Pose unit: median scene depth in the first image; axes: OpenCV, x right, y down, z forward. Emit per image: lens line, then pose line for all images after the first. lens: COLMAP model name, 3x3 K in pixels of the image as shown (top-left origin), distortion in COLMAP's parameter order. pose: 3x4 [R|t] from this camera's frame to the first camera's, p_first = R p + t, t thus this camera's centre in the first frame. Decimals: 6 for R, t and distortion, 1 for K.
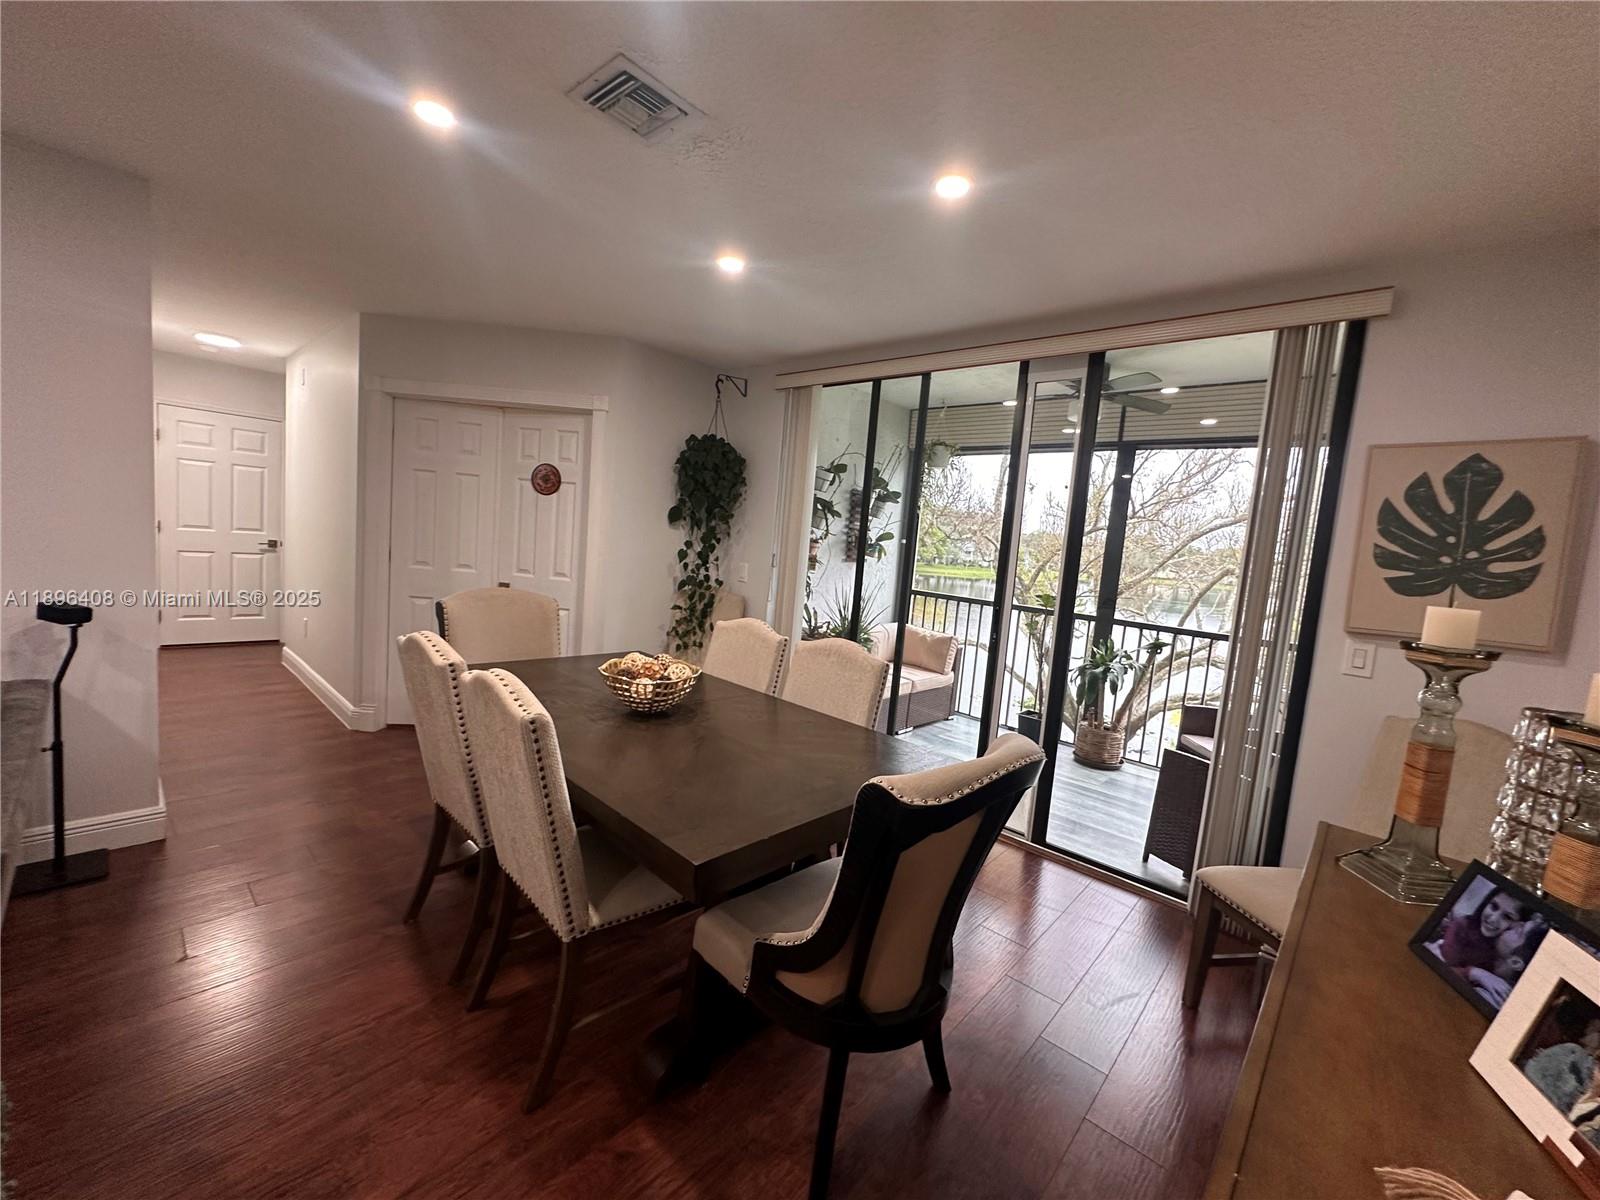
lens RADIAL K [[646.0, 0, 801.5], [0, 646.0, 597.6], [0, 0, 1]] dist [-0.001759, 0.000760]
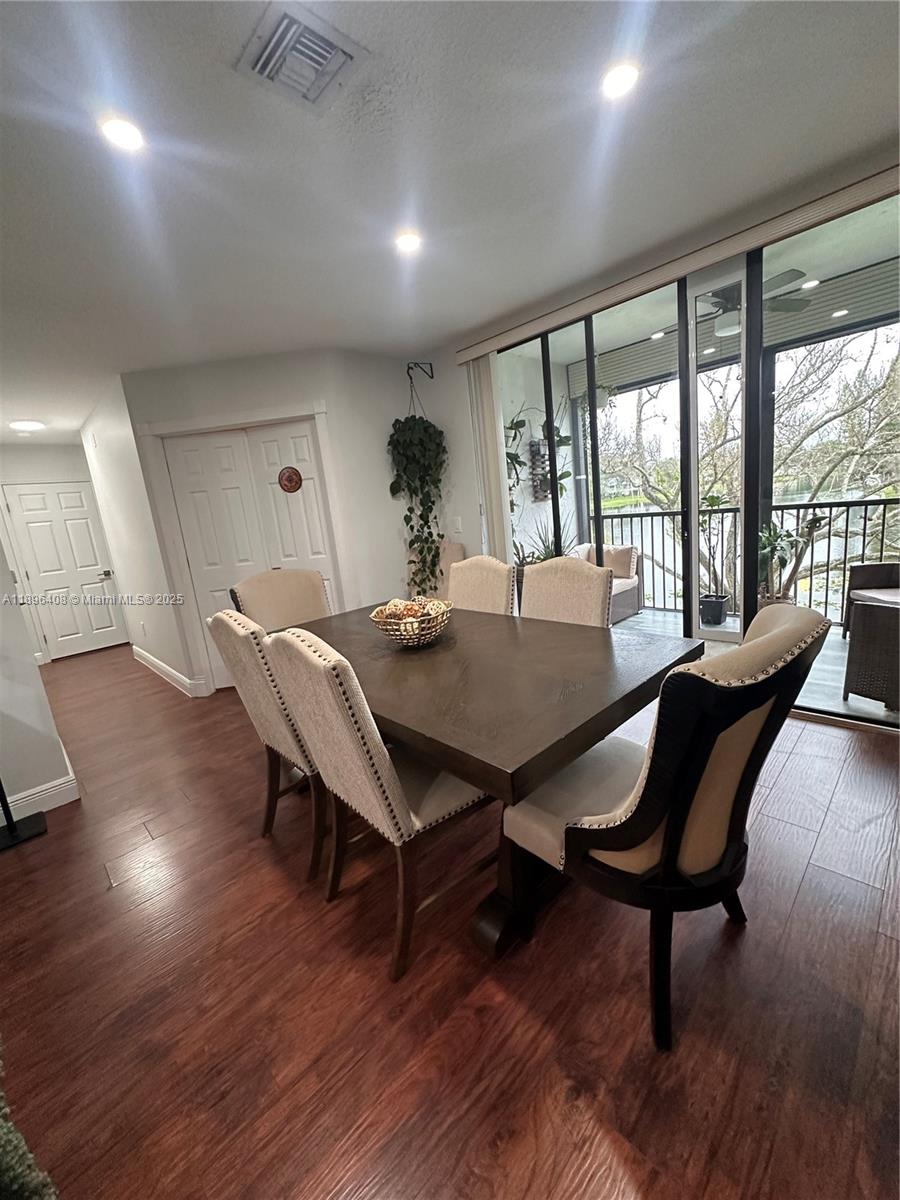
lens RADIAL K [[485.6, 0, 450.0], [0, 485.6, 600.0], [0, 0, 1]] dist [-0.002502, -0.000238]
pose [[0.979633, -0.175161, -0.098169, -0.066792], [0.184334, 0.978381, 0.093768, 0.020450], [0.079622, -0.109954, 0.990742, 0.114547]]
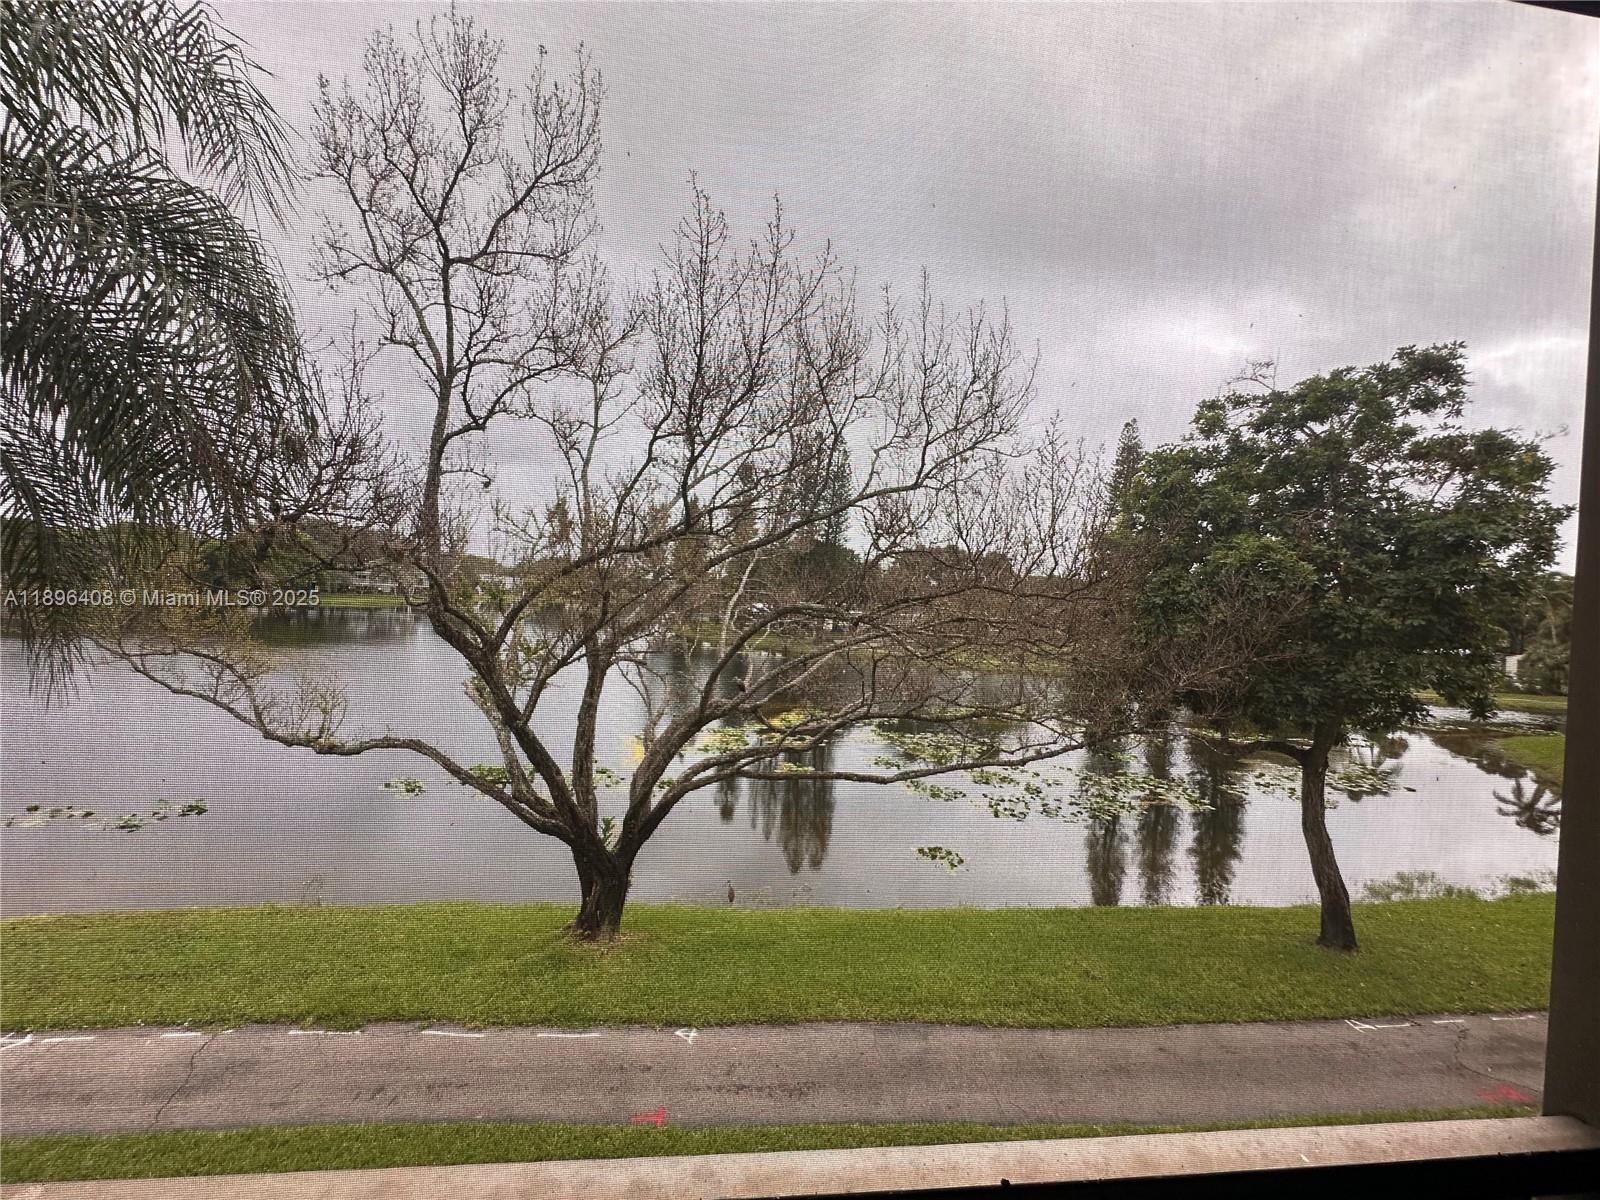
lens RADIAL K [[646.0, 0, 801.5], [0, 646.0, 597.6], [0, 0, 1]] dist [-0.001759, 0.000760]
pose [[0.659520, -0.060412, 0.749255, 0.567538], [0.082389, 0.996570, 0.007831, -0.267185], [-0.747158, 0.056565, 0.662235, 2.398145]]
